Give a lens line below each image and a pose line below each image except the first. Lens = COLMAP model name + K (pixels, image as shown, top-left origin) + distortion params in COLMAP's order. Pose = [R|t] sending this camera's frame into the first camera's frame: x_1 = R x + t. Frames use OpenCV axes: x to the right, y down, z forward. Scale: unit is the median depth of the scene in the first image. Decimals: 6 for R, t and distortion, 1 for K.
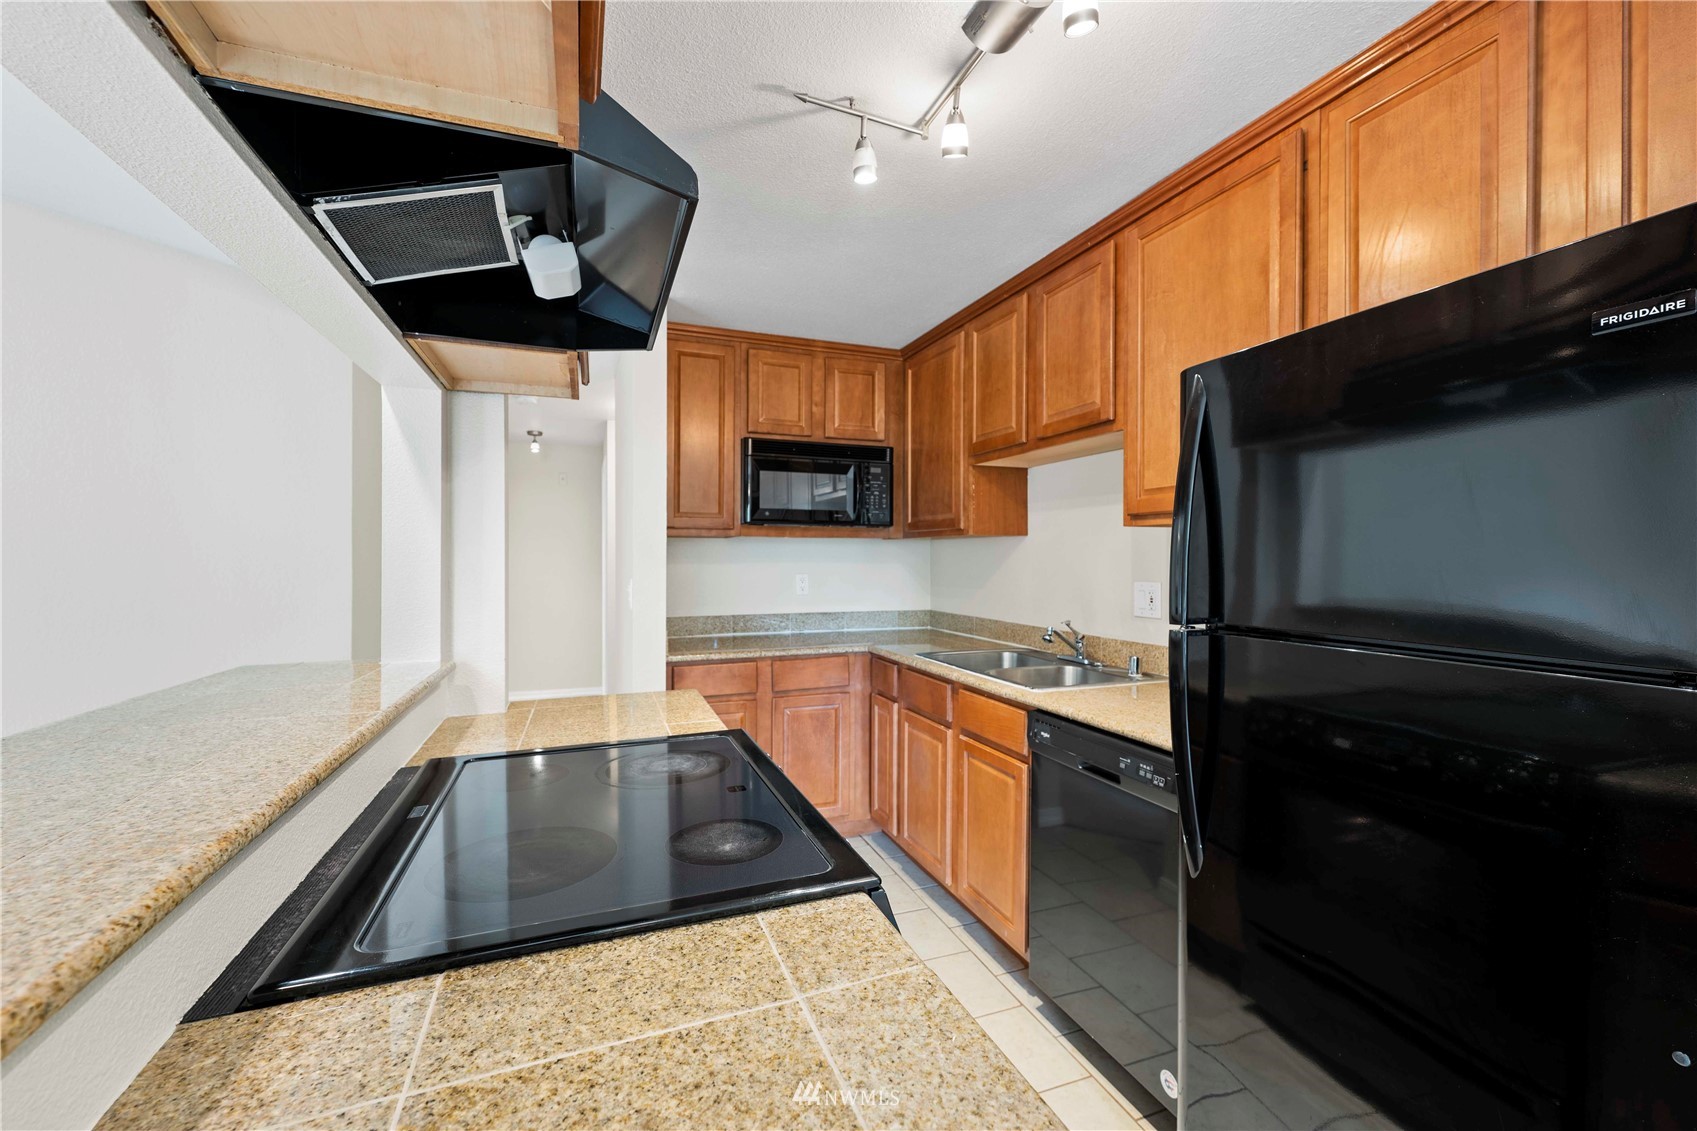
lens RADIAL K [[704.3, 0, 850.4], [0, 704.3, 559.6], [0, 0, 1]] dist [0.001567, 0.000305]
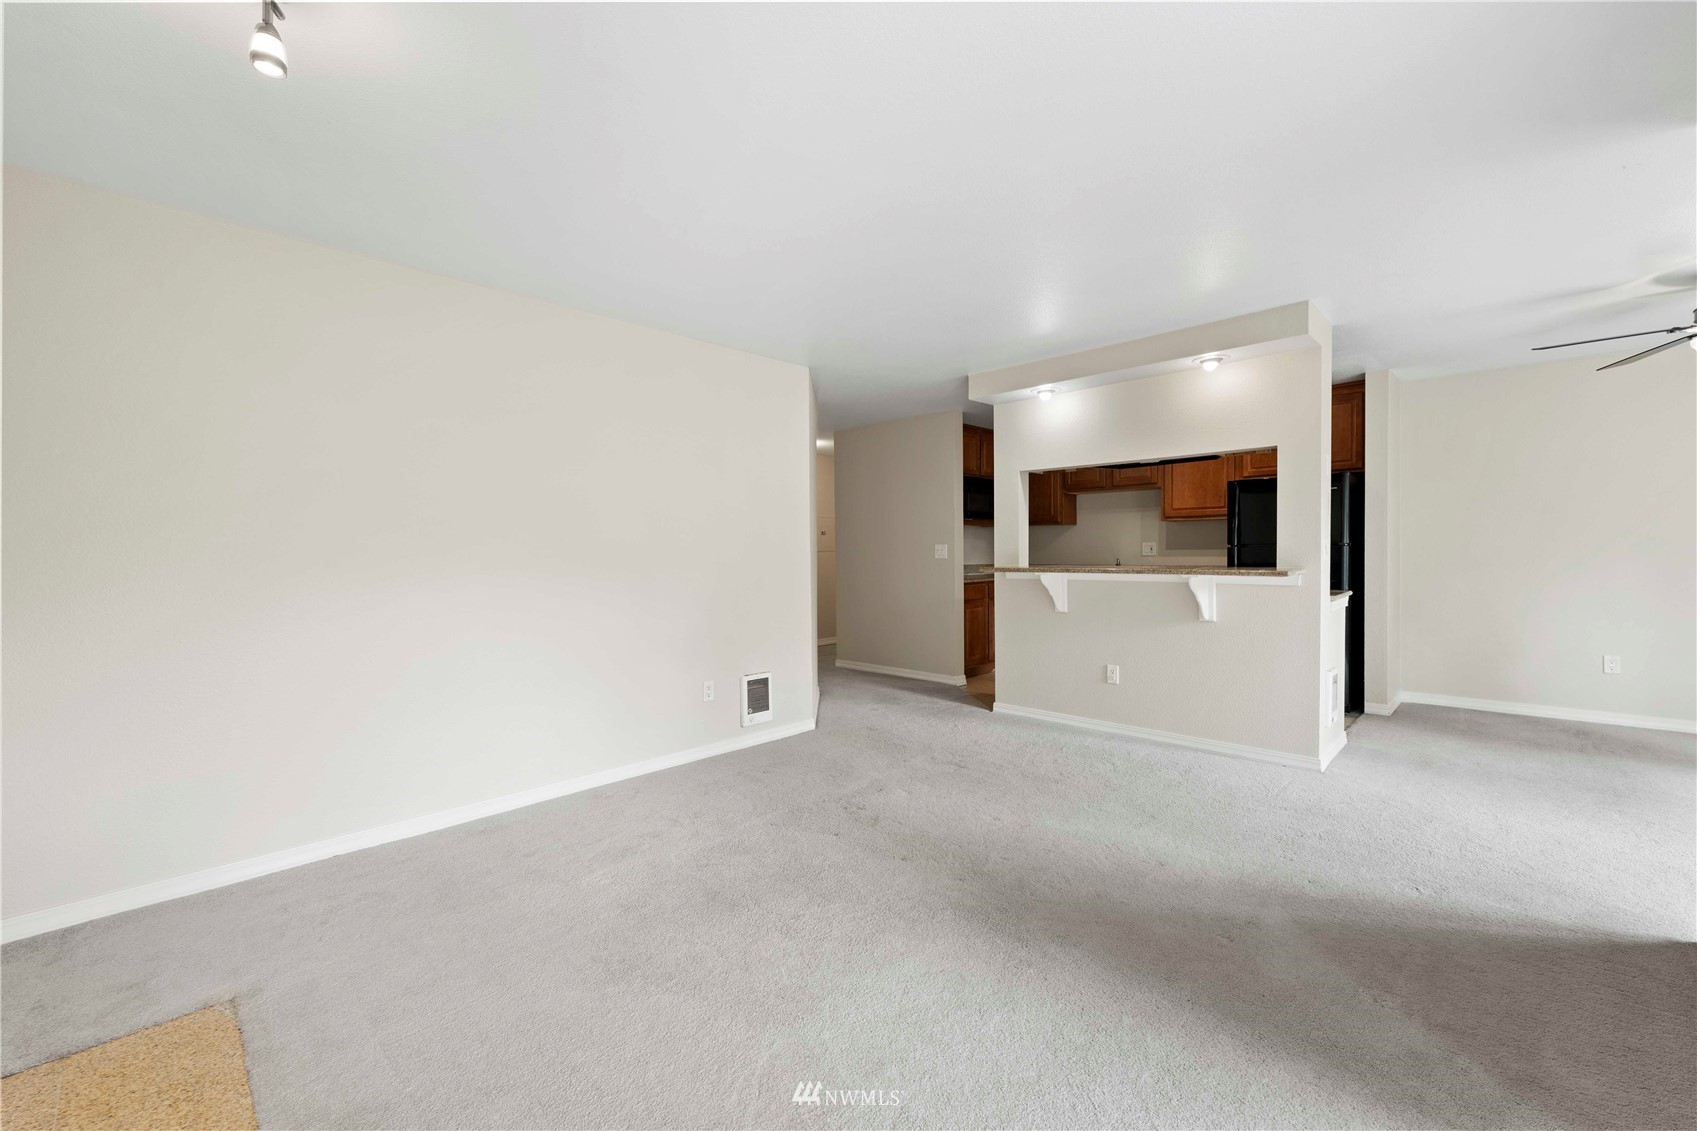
lens RADIAL K [[690.1, 0, 845.9], [0, 690.1, 566.7], [0, 0, 1]] dist [0.002132, 0.000191]
pose [[0.914011, -0.023981, 0.404979, -1.426571], [0.014776, 0.999557, 0.025842, 0.035366], [-0.405419, -0.017636, 0.913961, -0.772918]]
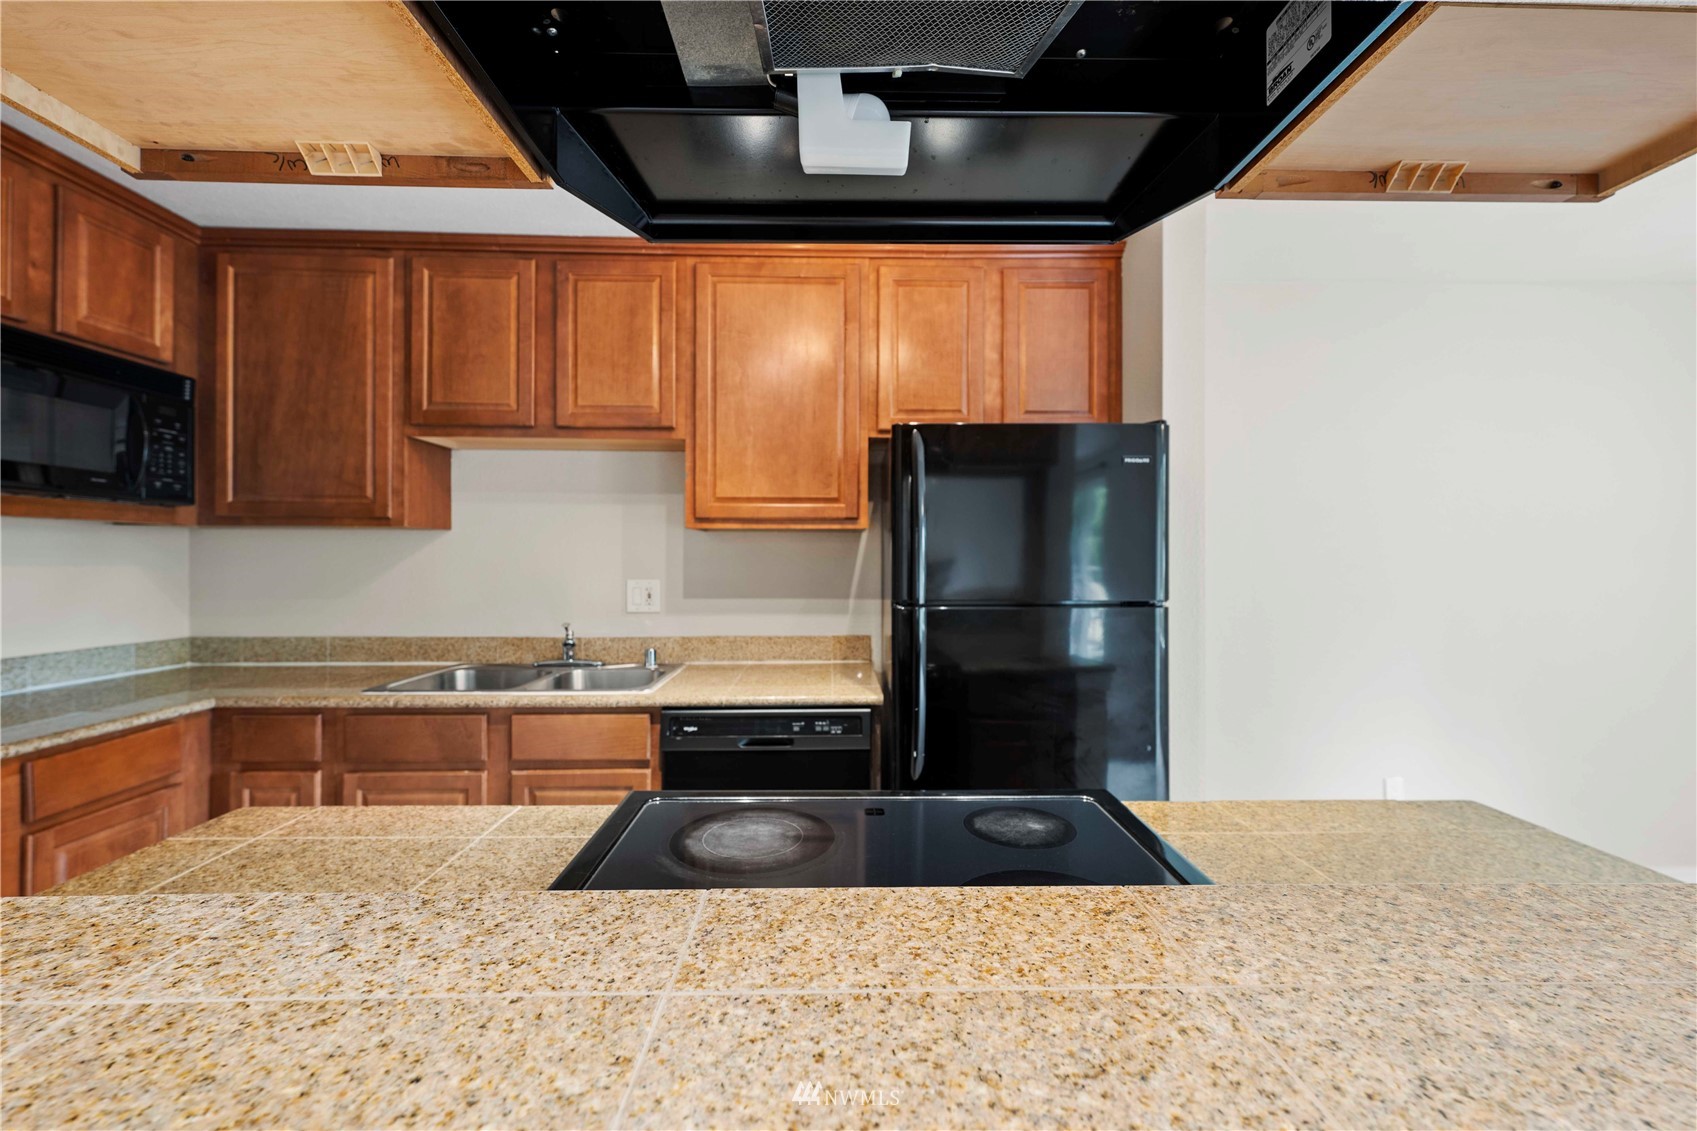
lens RADIAL K [[700.7, 0, 857.8], [0, 700.7, 549.2], [0, 0, 1]] dist [0.006365, 0.000092]
pose [[0.328448, 0.010198, 0.944467, -0.412315], [0.001828, 0.999933, -0.011433, -0.000182], [-0.944520, 0.005482, 0.328408, 0.292449]]
